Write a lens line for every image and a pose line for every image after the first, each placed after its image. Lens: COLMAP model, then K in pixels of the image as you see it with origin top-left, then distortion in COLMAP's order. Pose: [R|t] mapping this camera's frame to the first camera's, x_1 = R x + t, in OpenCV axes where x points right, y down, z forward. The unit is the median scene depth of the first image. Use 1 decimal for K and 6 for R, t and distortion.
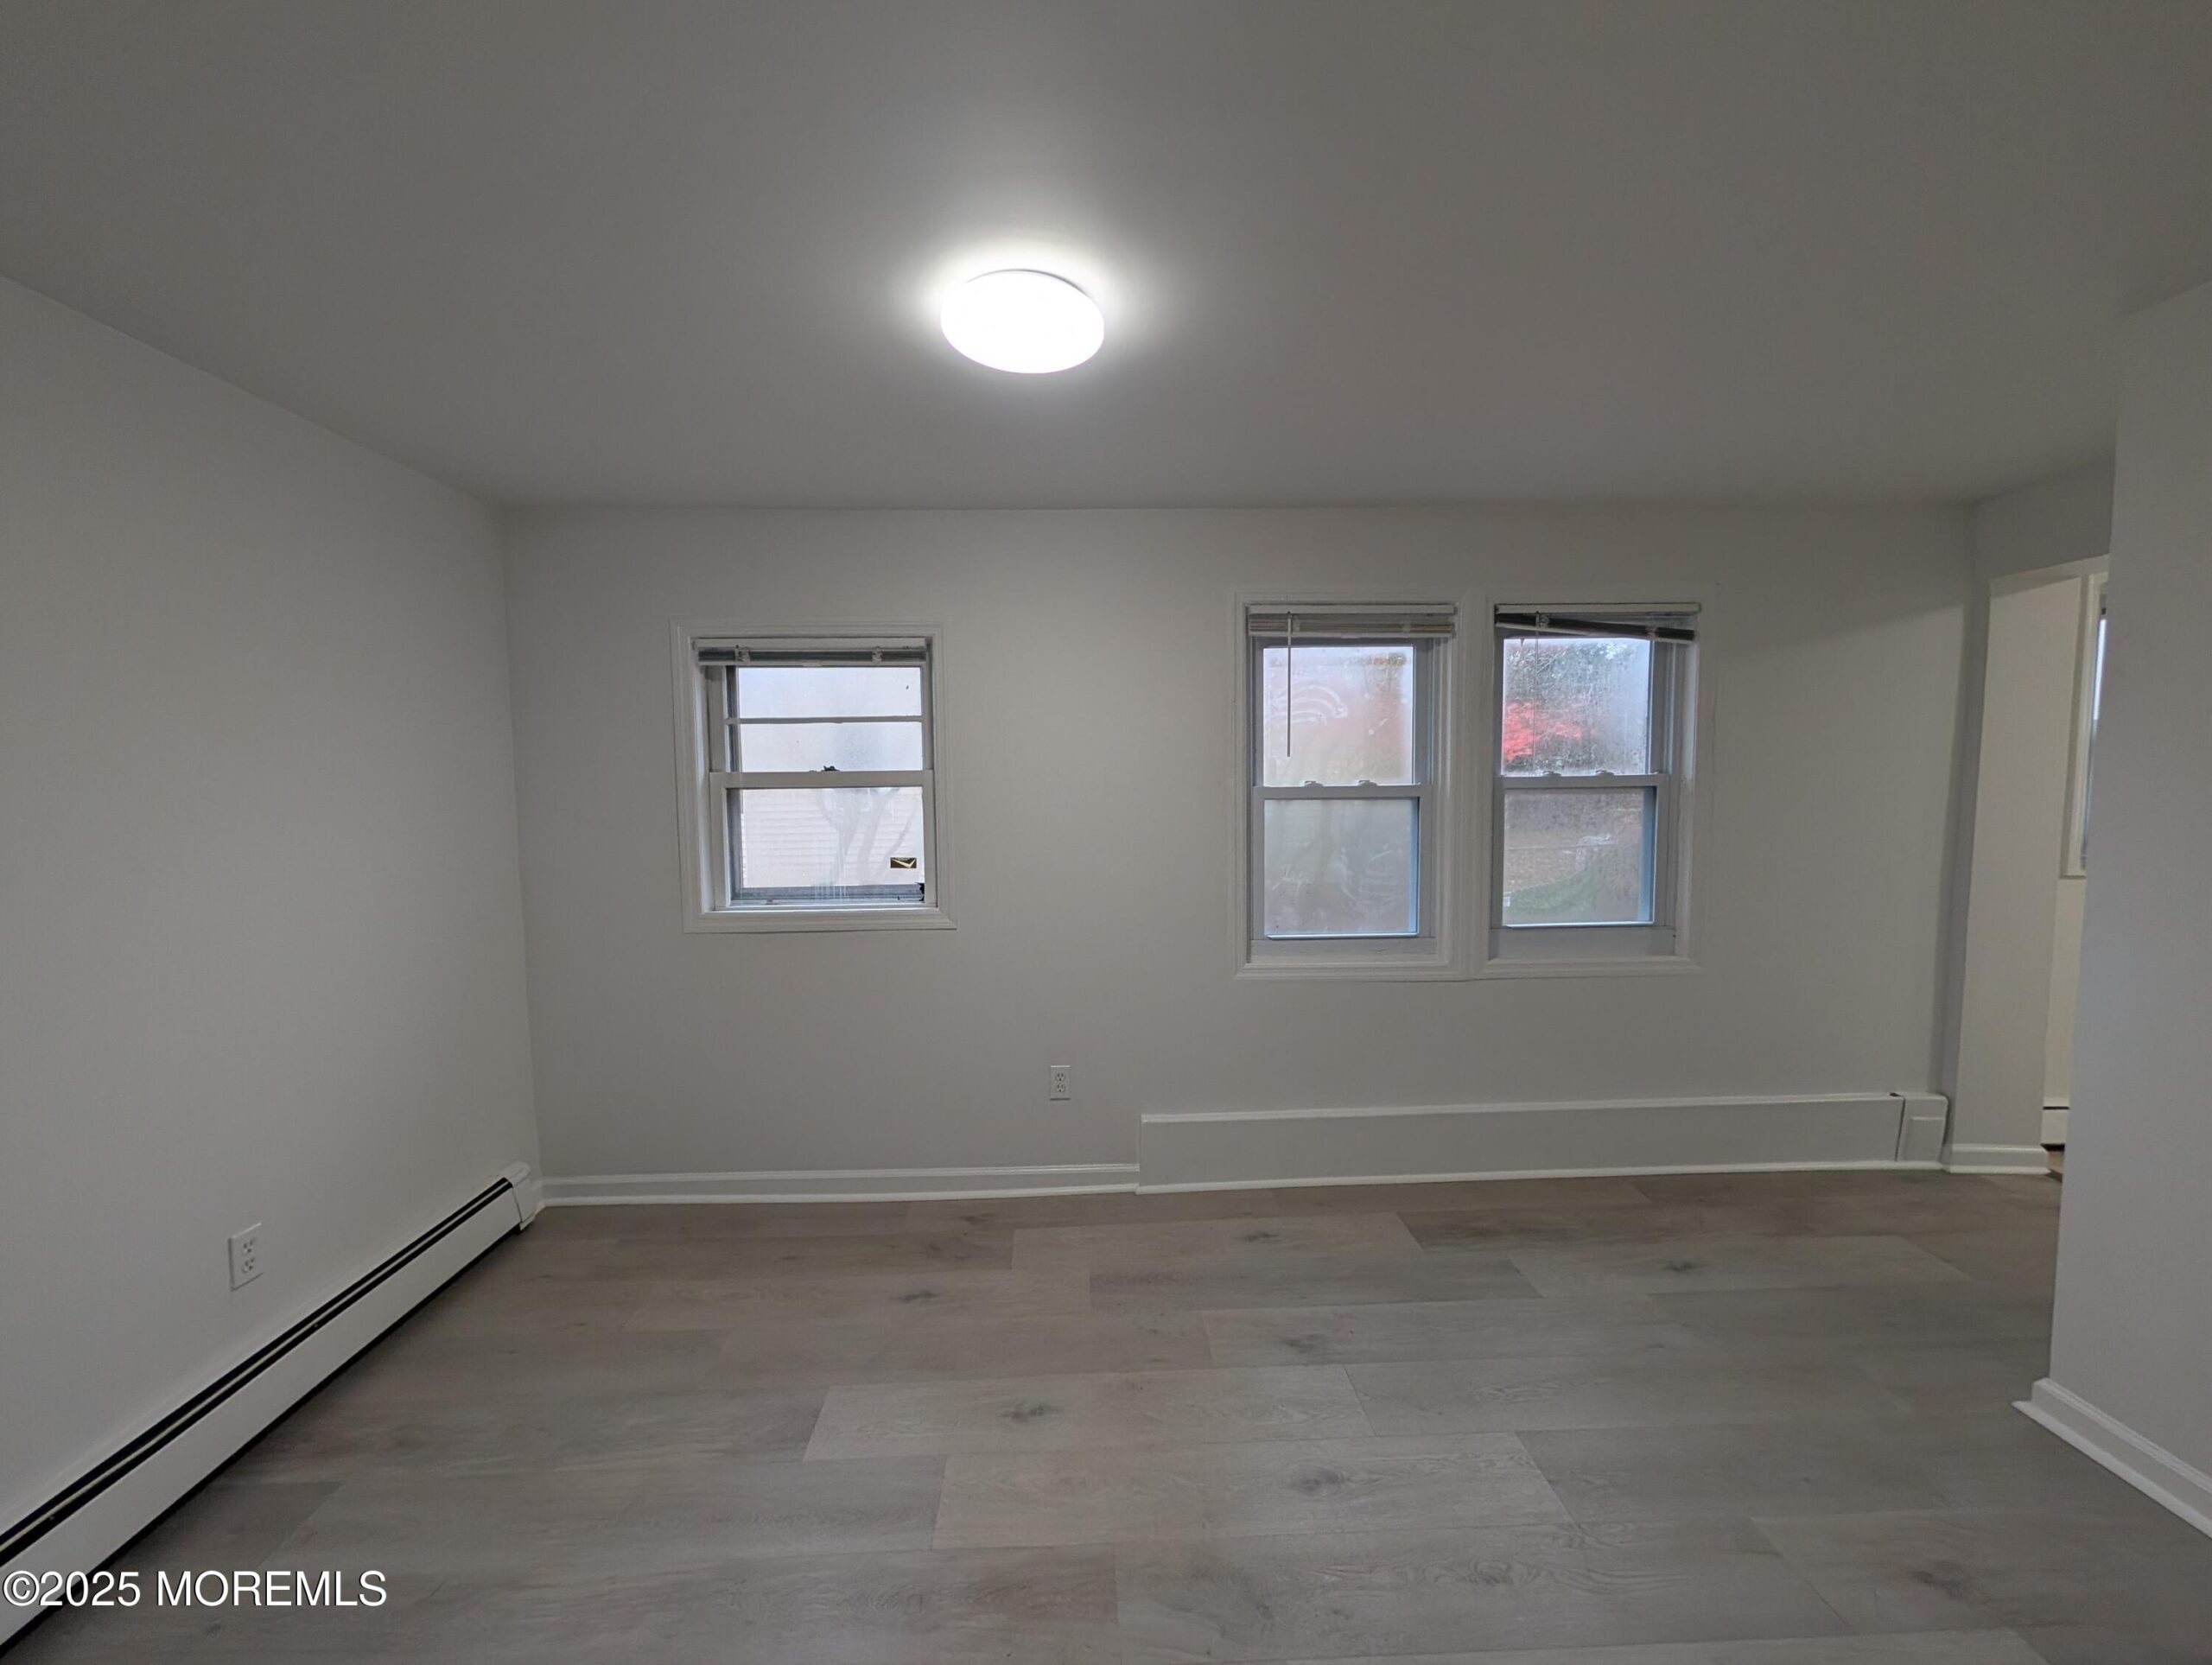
lens RADIAL K [[852.9, 0, 1093.1], [0, 852.9, 831.3], [0, 0, 1]] dist [0.007282, -0.001213]
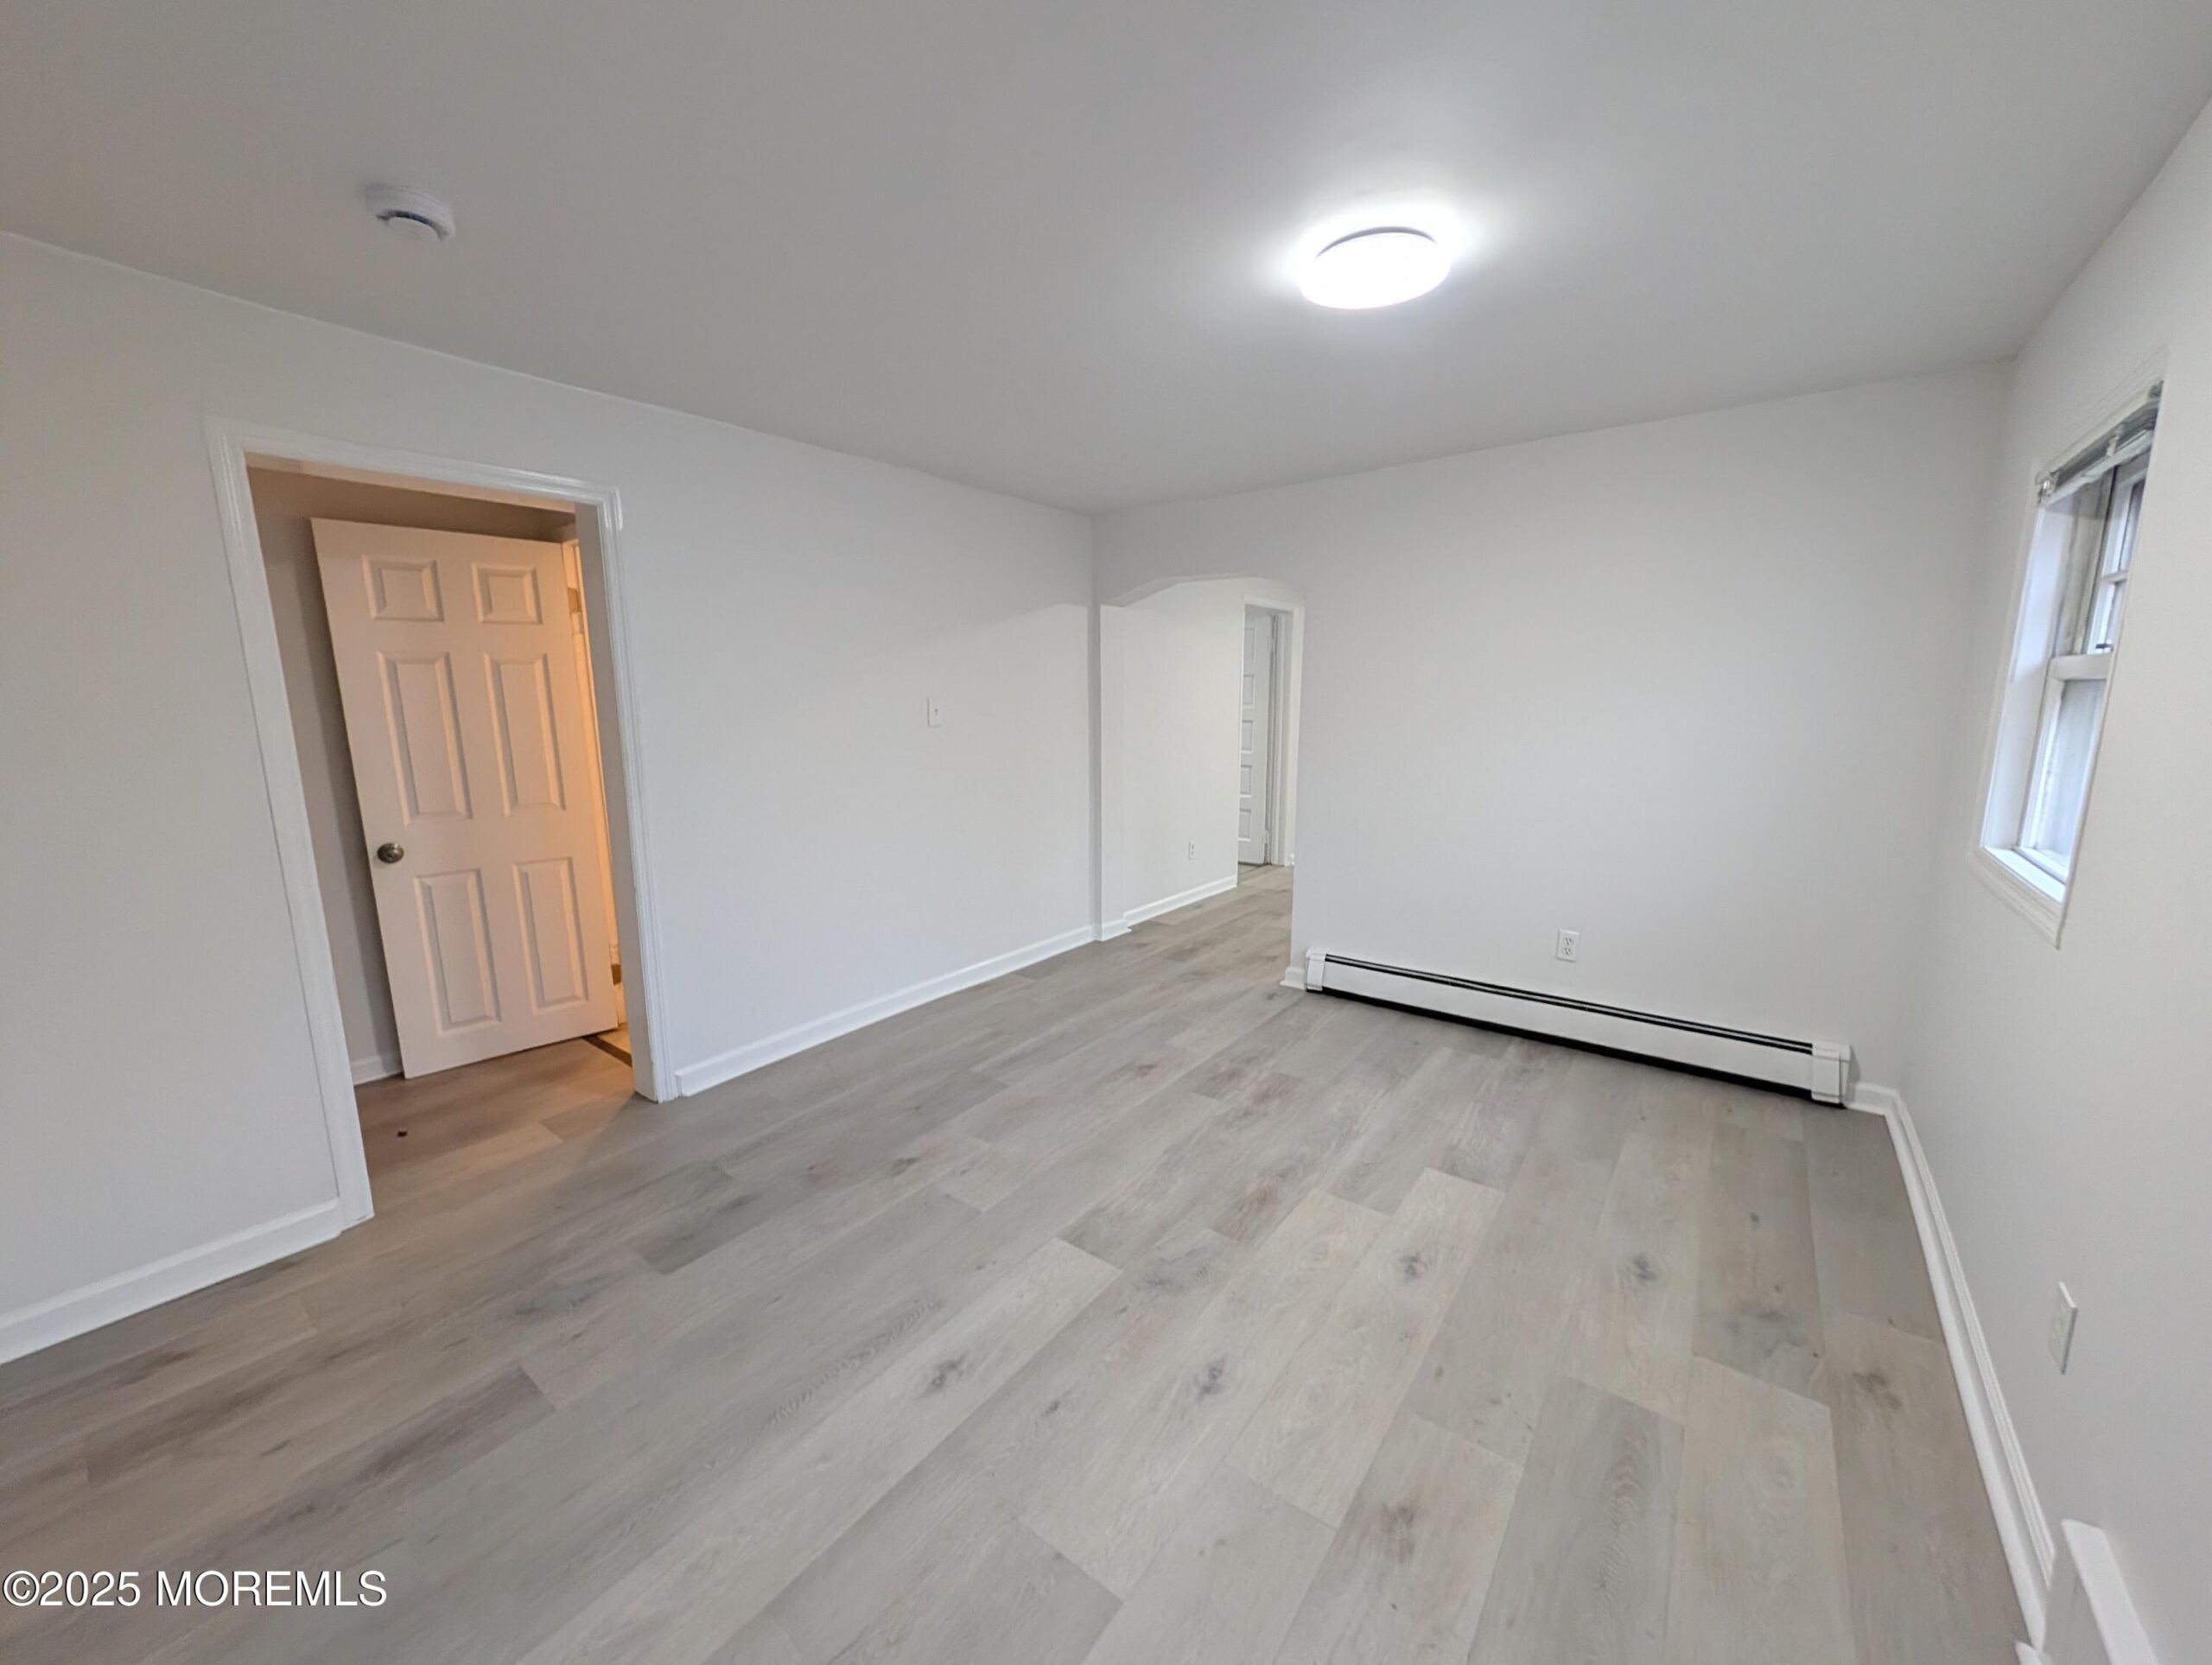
lens RADIAL K [[852.9, 0, 1106.1], [0, 852.9, 839.0], [0, 0, 1]] dist [0.007282, -0.001213]
pose [[-0.635458, 0.140456, -0.759253, 0.881767], [-0.037469, 0.976548, 0.212013, -0.062738], [0.771226, 0.163174, -0.615293, 1.225338]]
